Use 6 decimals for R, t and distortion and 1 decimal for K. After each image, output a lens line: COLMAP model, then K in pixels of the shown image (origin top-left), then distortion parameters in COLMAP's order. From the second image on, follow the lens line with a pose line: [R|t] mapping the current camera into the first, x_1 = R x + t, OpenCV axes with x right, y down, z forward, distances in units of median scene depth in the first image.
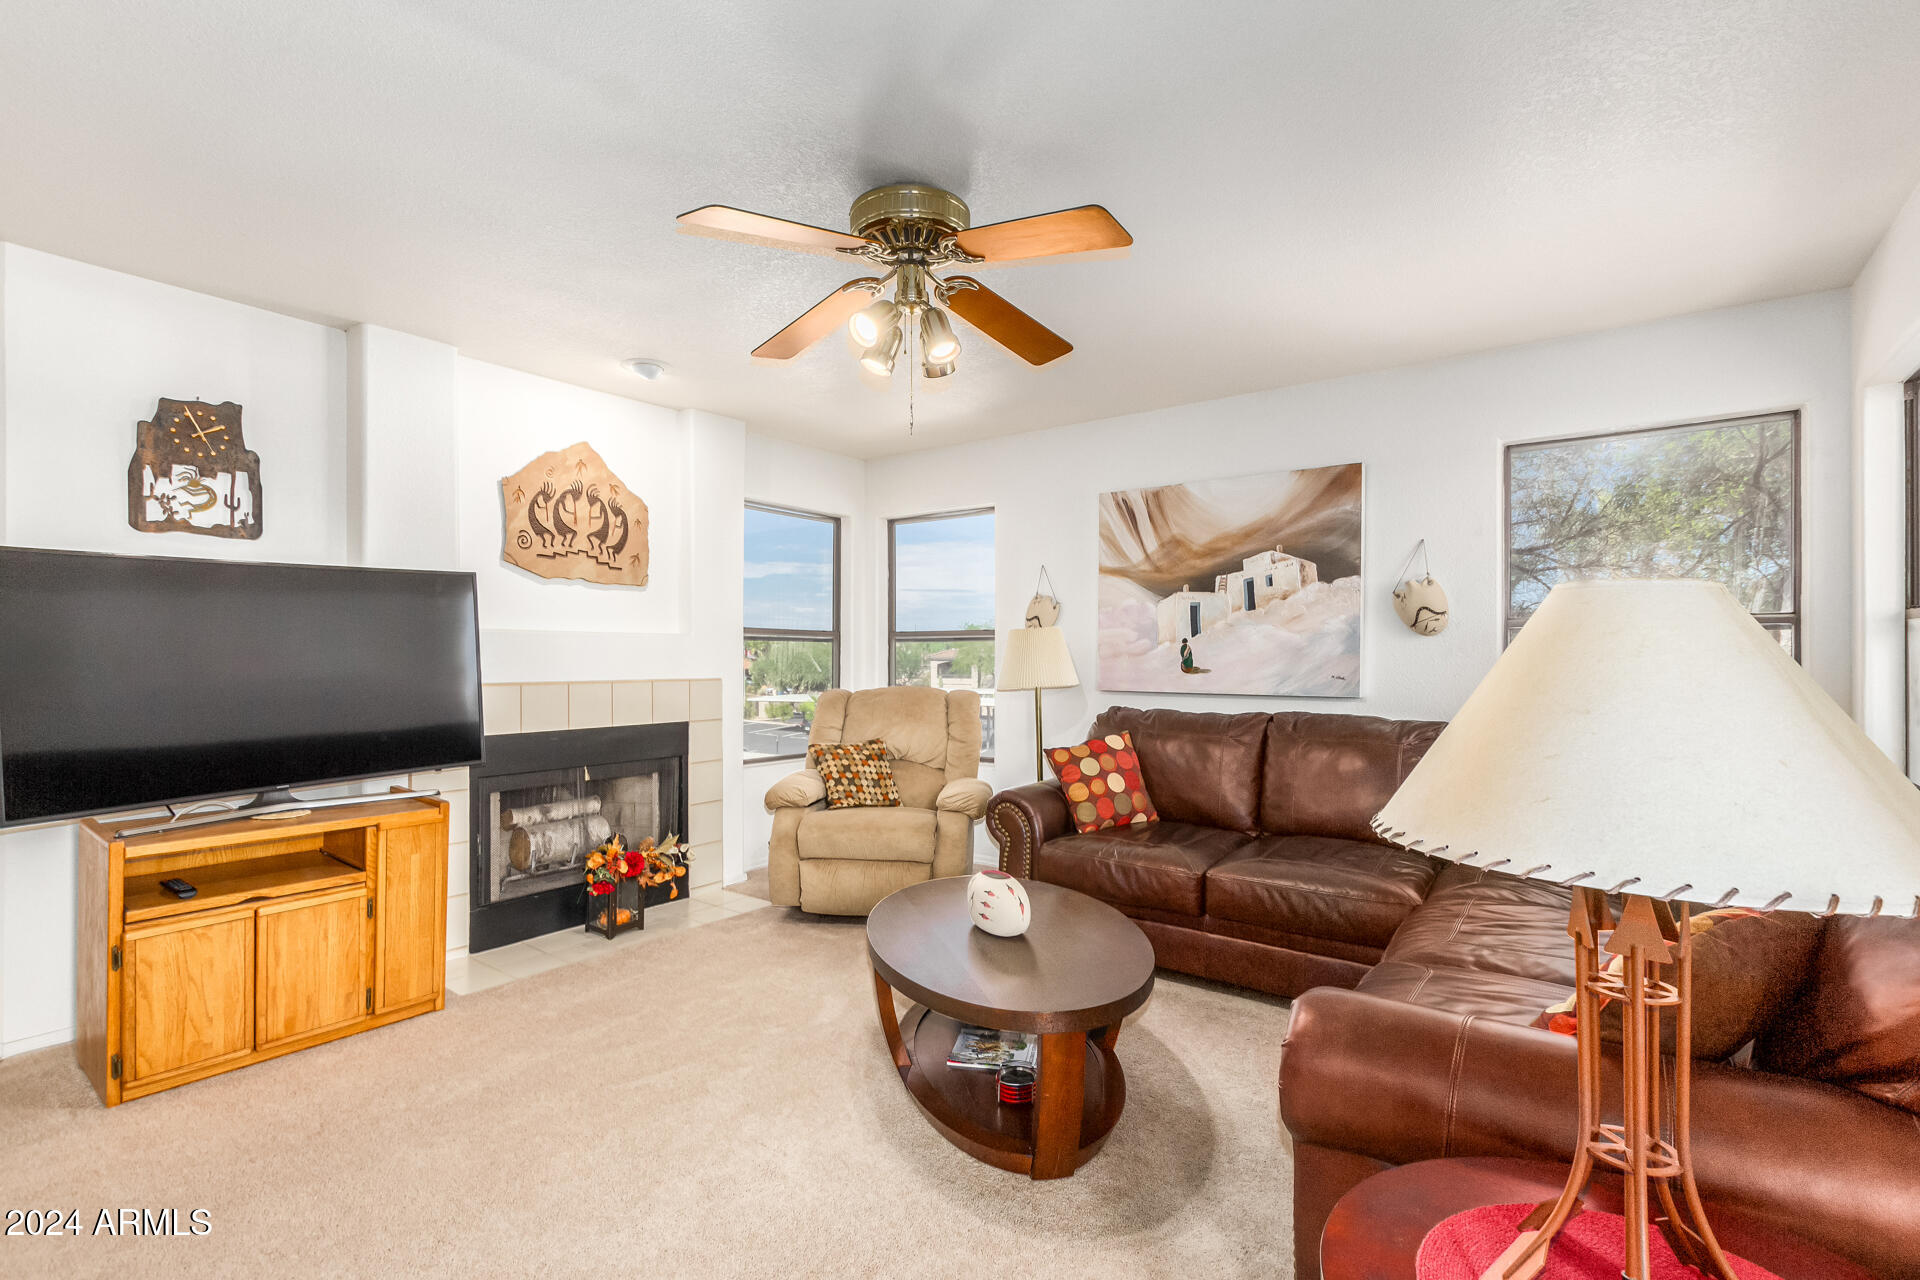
lens RADIAL K [[886.1, 0, 961.7], [0, 886.1, 642.3], [0, 0, 1]] dist [-0.004933, -0.002767]
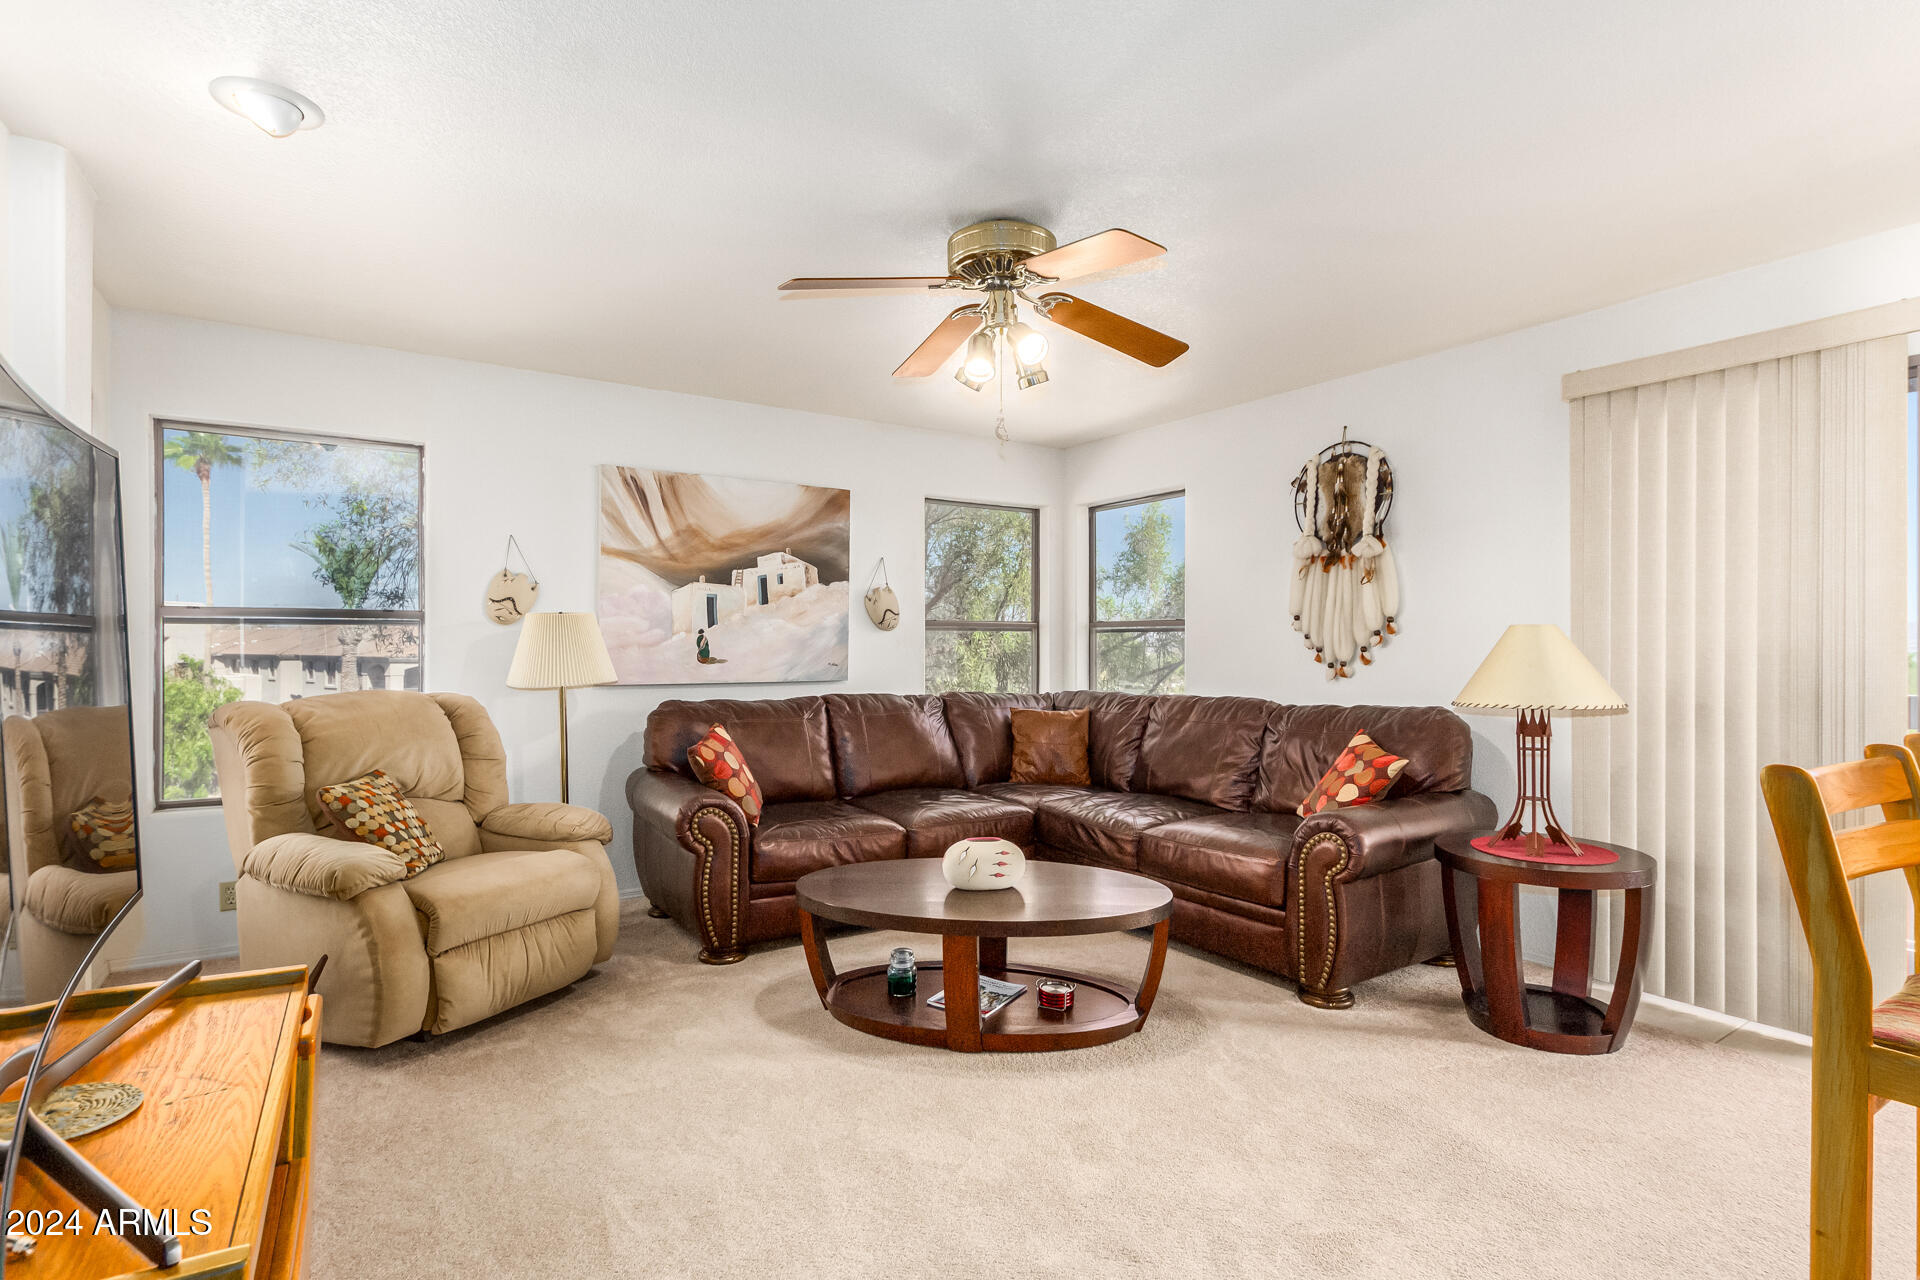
lens RADIAL K [[886.1, 0, 962.1], [0, 886.1, 648.1], [0, 0, 1]] dist [-0.004933, -0.002767]
pose [[0.368863, -0.000007, 0.929484, -0.583149], [-0.011972, 0.999917, 0.004759, 0.008866], [-0.929407, -0.012883, 0.368832, 0.363463]]
